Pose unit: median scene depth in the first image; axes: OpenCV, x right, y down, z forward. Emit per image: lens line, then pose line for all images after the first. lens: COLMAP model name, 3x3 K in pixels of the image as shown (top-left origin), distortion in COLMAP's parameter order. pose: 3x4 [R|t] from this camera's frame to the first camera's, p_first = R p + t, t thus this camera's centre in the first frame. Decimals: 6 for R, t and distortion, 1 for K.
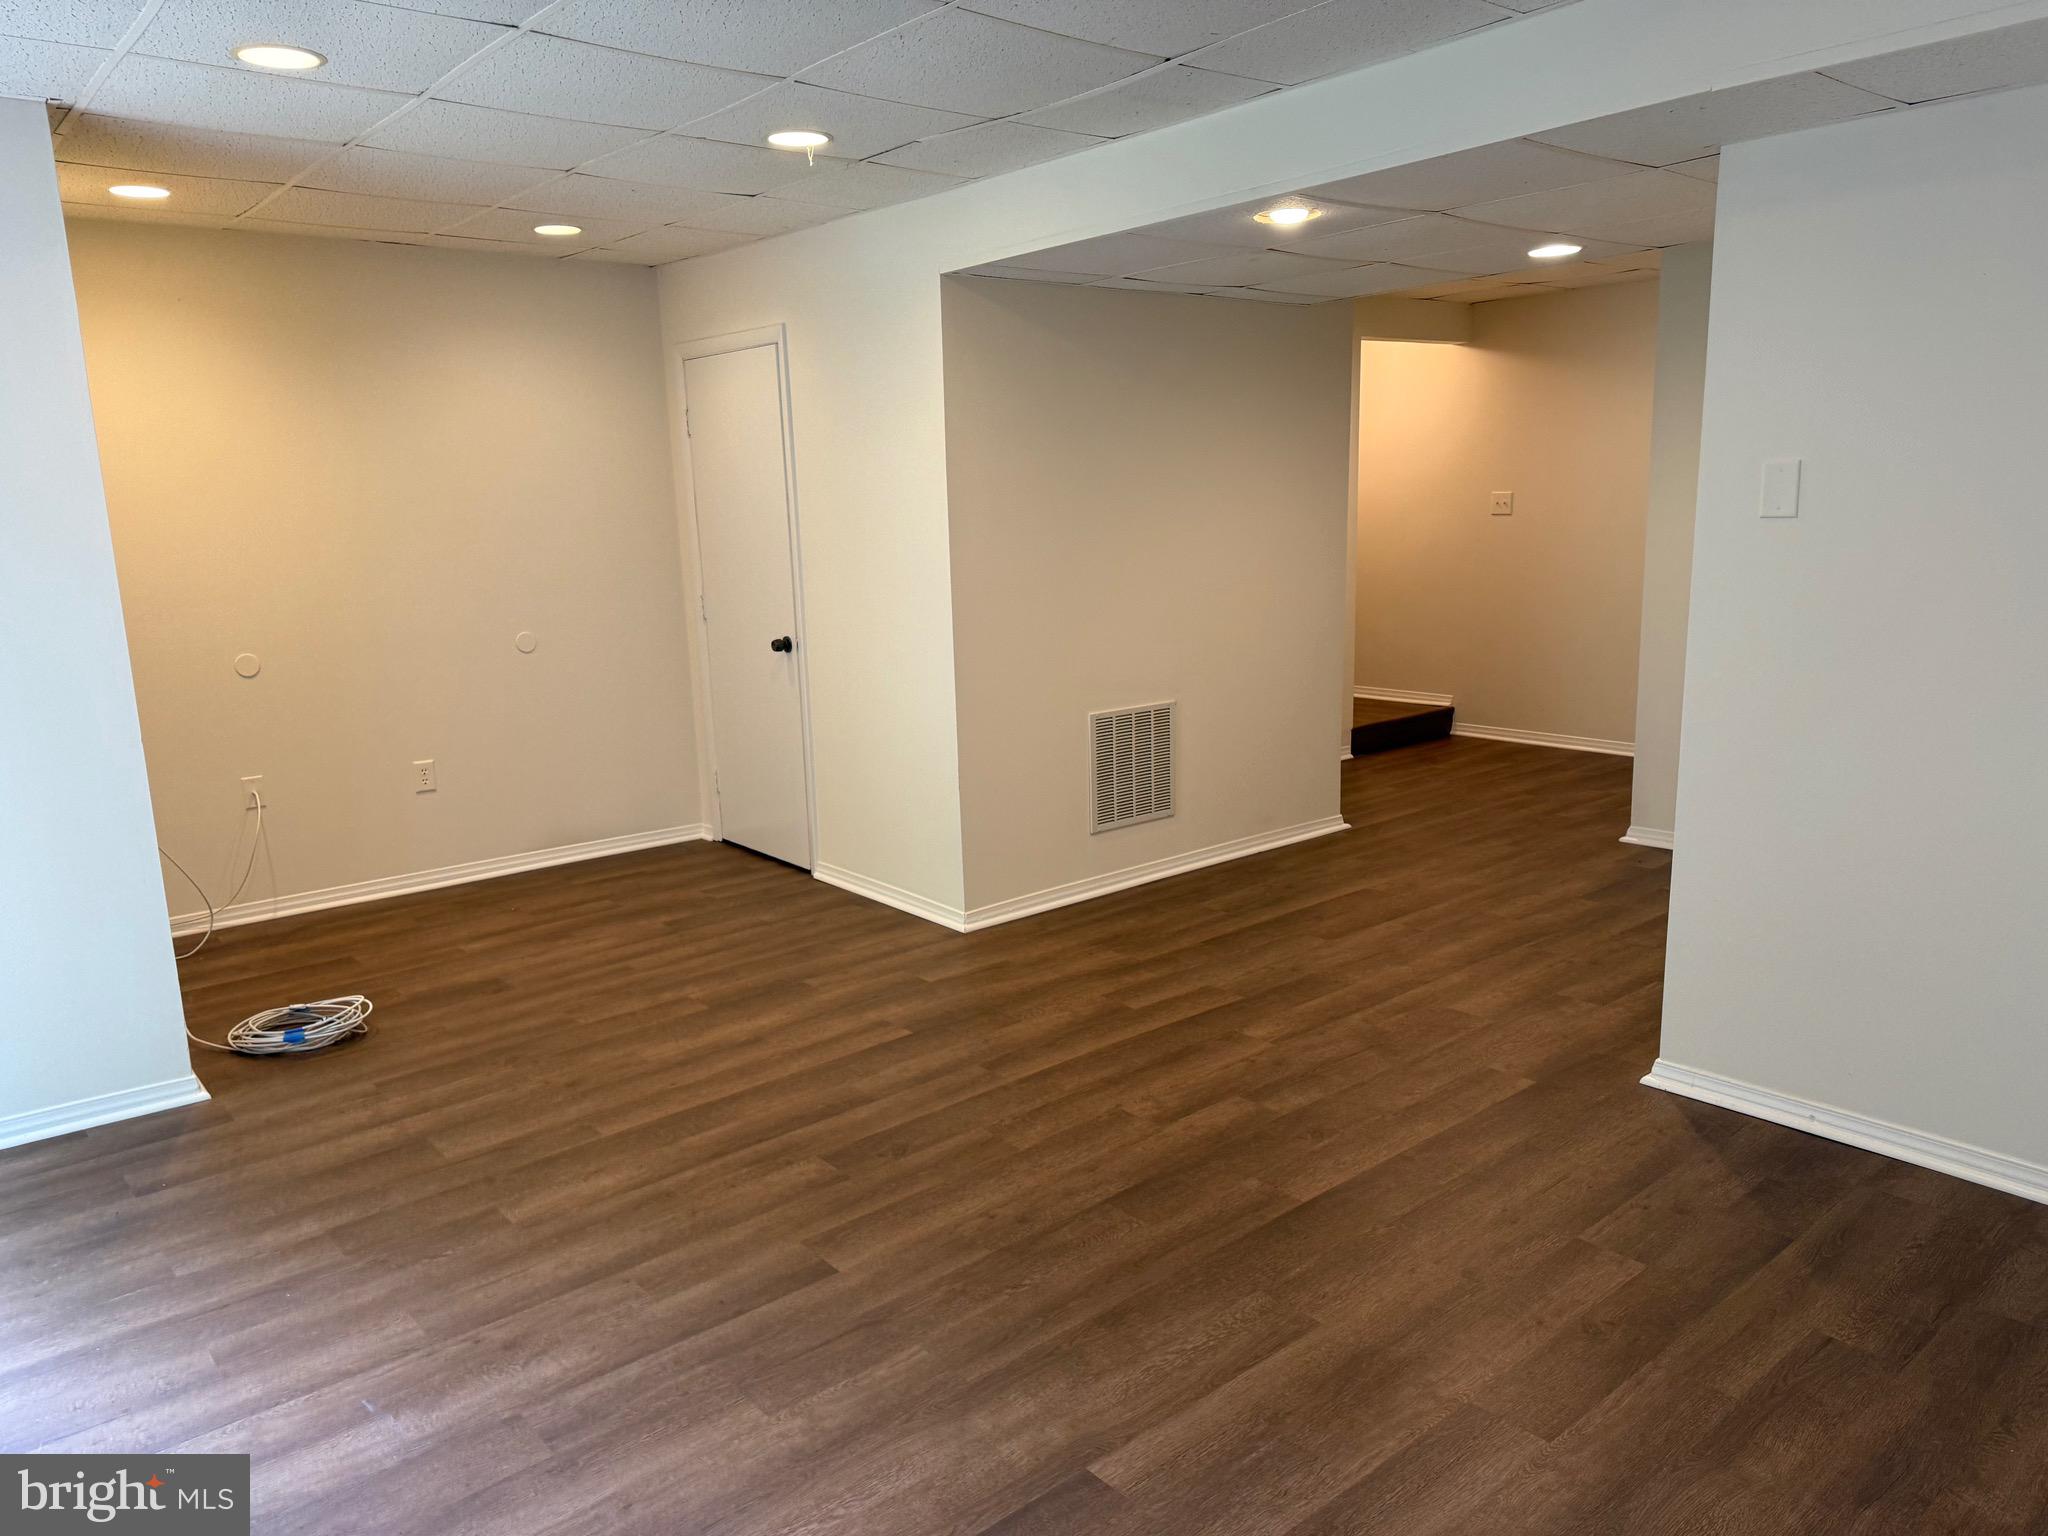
lens RADIAL K [[1434.0, 0, 1024.0], [0, 1434.0, 768.0], [0, 0, 1]] dist [0.100156, -0.151240]
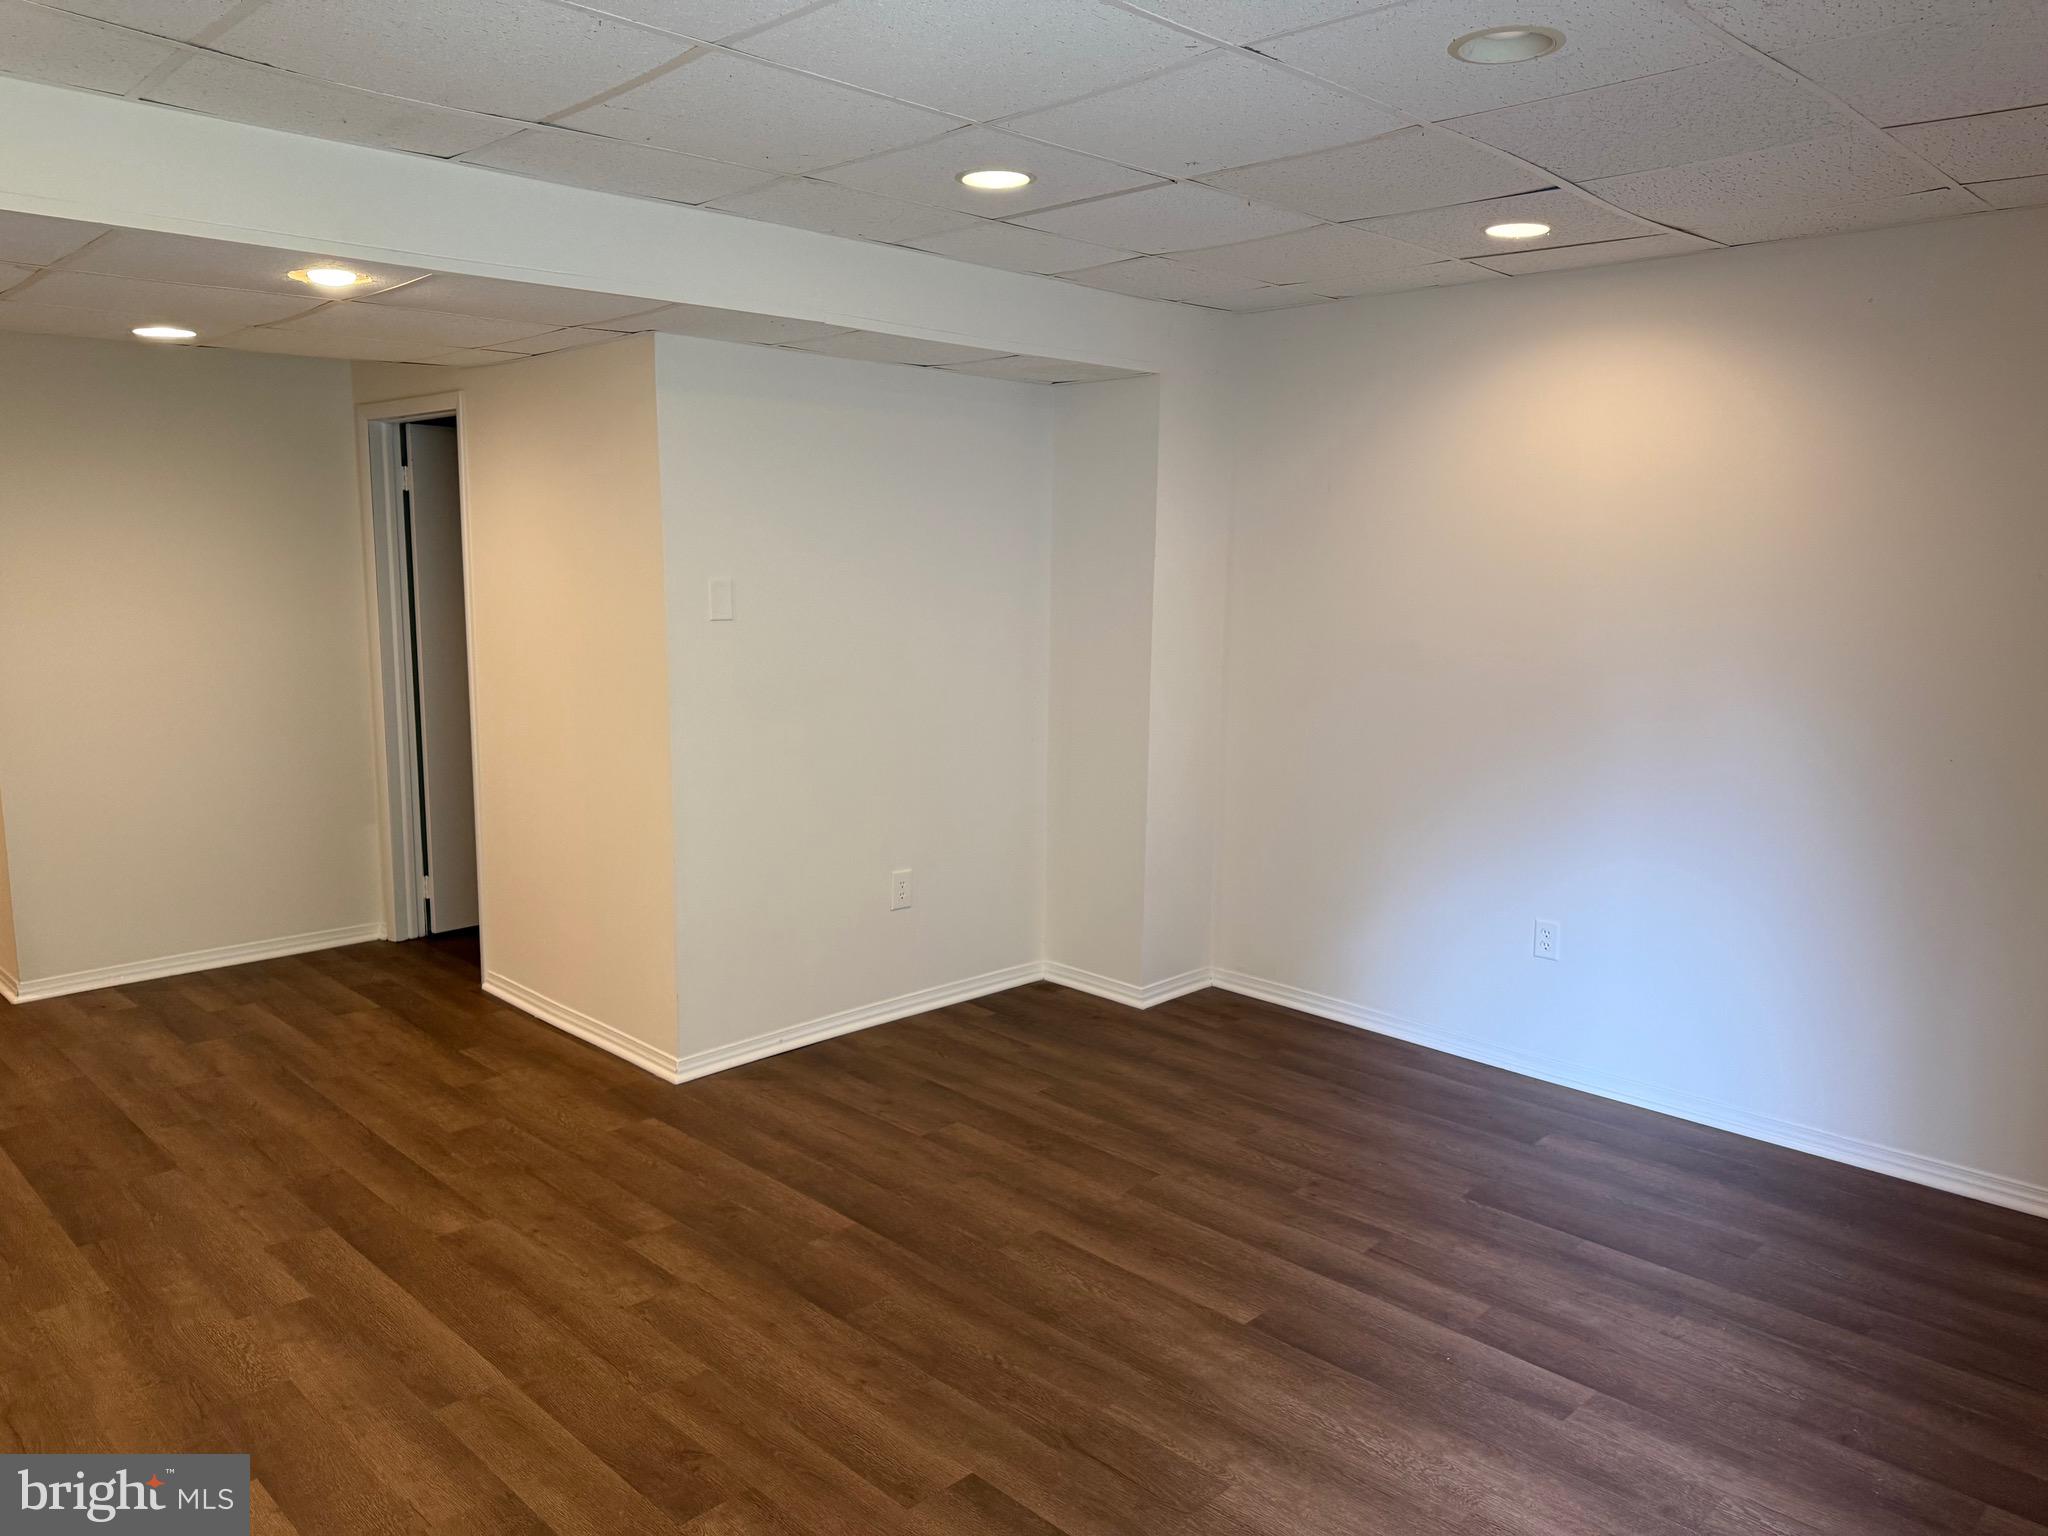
lens RADIAL K [[1434.0, 0, 1024.0], [0, 1434.0, 768.0], [0, 0, 1]] dist [0.100156, -0.151240]
pose [[-0.065614, -0.127621, 0.989650, -0.735160], [0.189747, 0.972095, 0.137937, -0.144922], [-0.979638, 0.196833, -0.039567, 0.708072]]
